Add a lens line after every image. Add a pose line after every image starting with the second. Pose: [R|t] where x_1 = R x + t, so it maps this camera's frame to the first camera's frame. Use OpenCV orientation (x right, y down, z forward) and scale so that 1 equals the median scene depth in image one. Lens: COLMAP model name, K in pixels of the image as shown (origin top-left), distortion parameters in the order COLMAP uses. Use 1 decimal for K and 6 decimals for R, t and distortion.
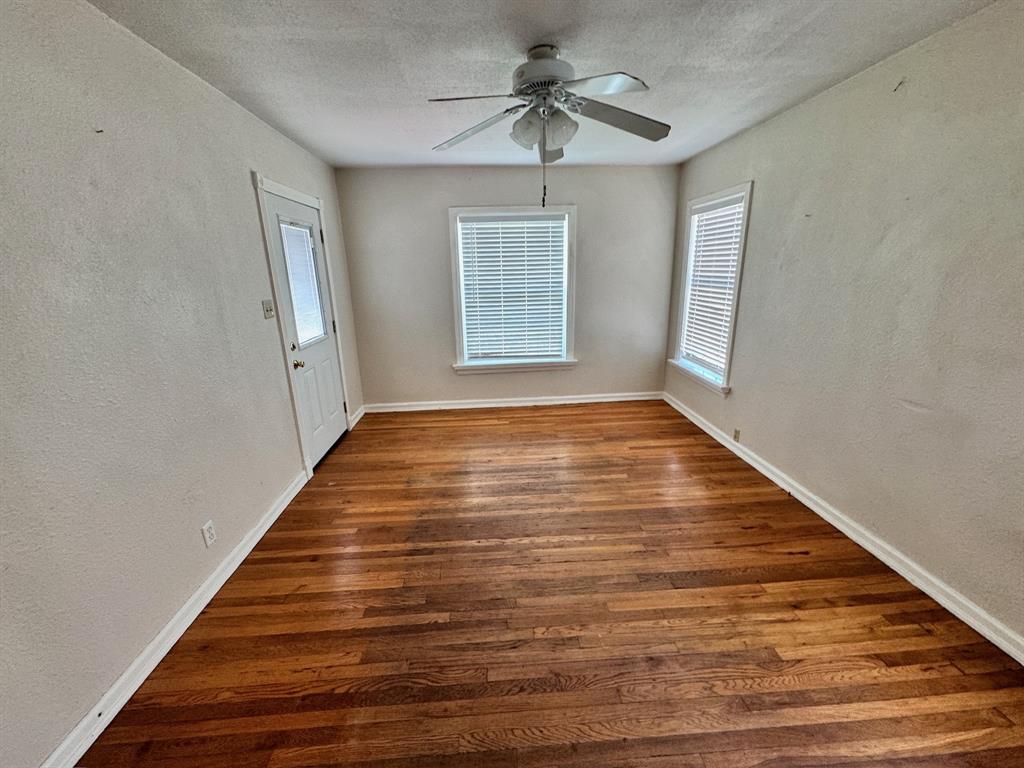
lens RADIAL K [[407.2, 0, 512.0], [0, 407.2, 384.0], [0, 0, 1]] dist [-0.000630, 0.000164]
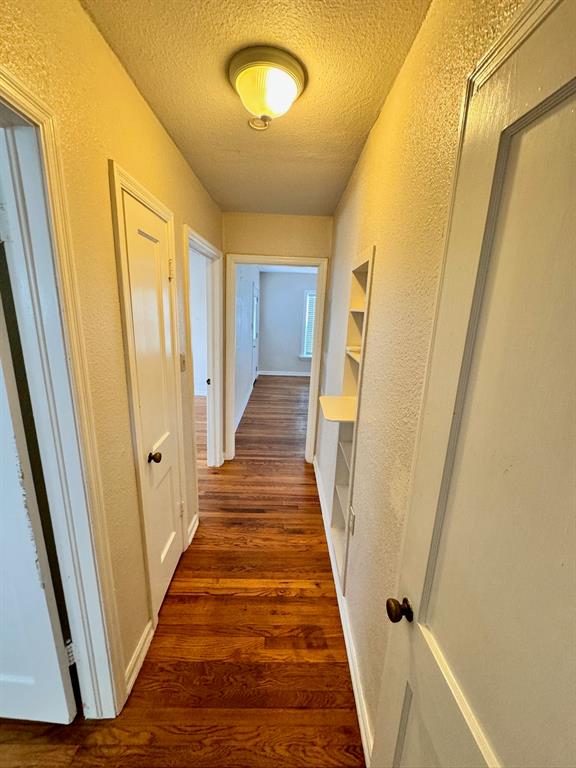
lens RADIAL K [[305.4, 0, 288.0], [0, 305.4, 384.0], [0, 0, 1]] dist [-0.000630, 0.000164]
pose [[0.996617, 0.068721, -0.045068, -0.197620], [-0.070393, 0.996846, -0.036643, 0.295254], [0.042408, 0.039692, 0.998312, -1.184190]]
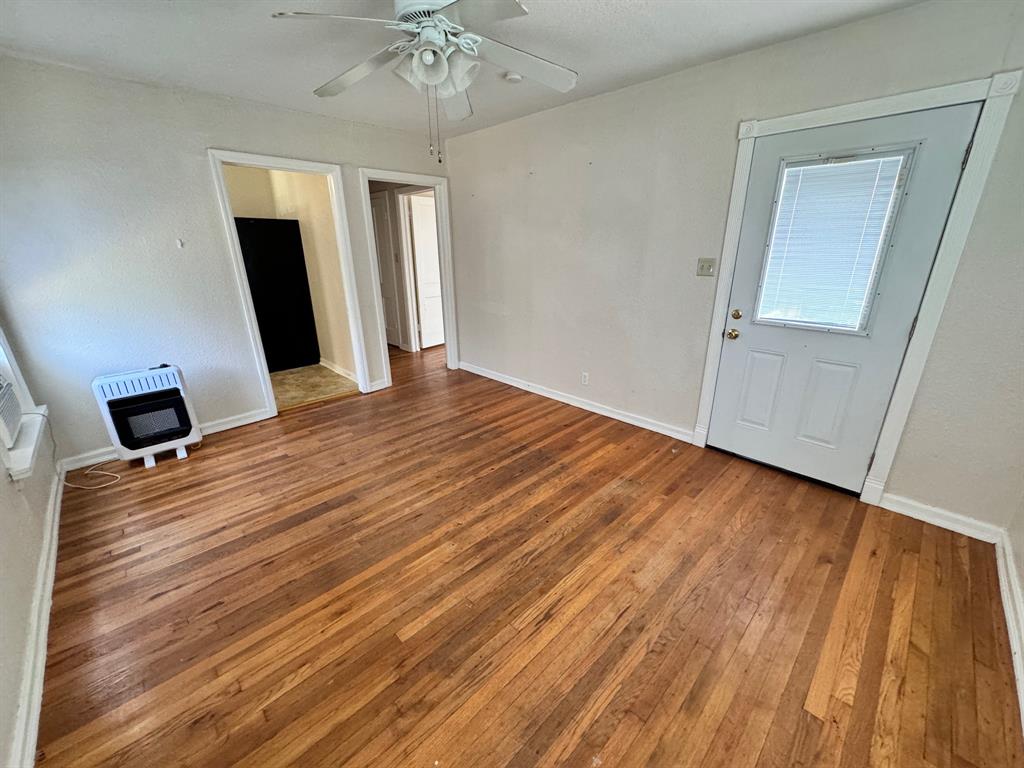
lens RADIAL K [[407.2, 0, 512.0], [0, 407.2, 384.0], [0, 0, 1]] dist [-0.000630, 0.000164]
pose [[-0.754938, 0.240448, -0.610126, 0.471507], [-0.156237, 0.837626, 0.523425, -0.391264], [0.636914, 0.490477, -0.594788, 1.414364]]
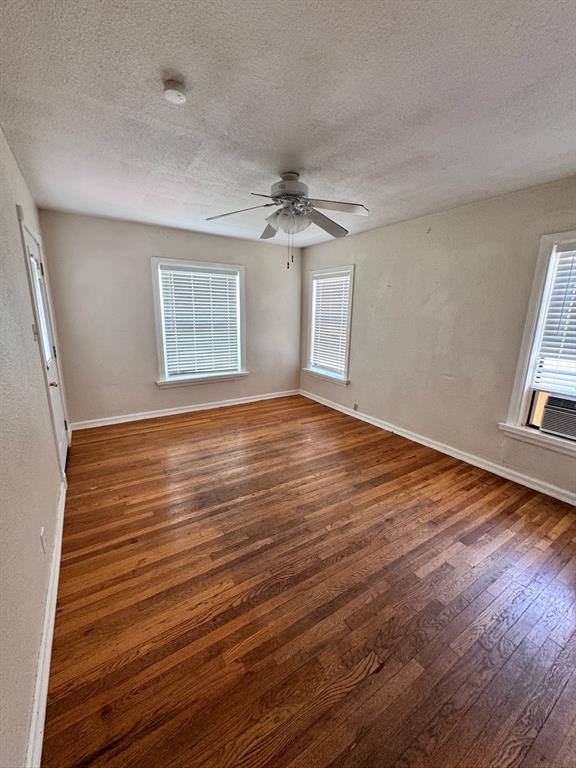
lens RADIAL K [[305.4, 0, 288.0], [0, 305.4, 384.0], [0, 0, 1]] dist [-0.000630, 0.000164]
pose [[0.873925, -0.075475, 0.480165, -0.401990], [0.096785, 0.995110, -0.019736, 0.030625], [-0.476328, 0.063721, 0.876956, -0.017363]]
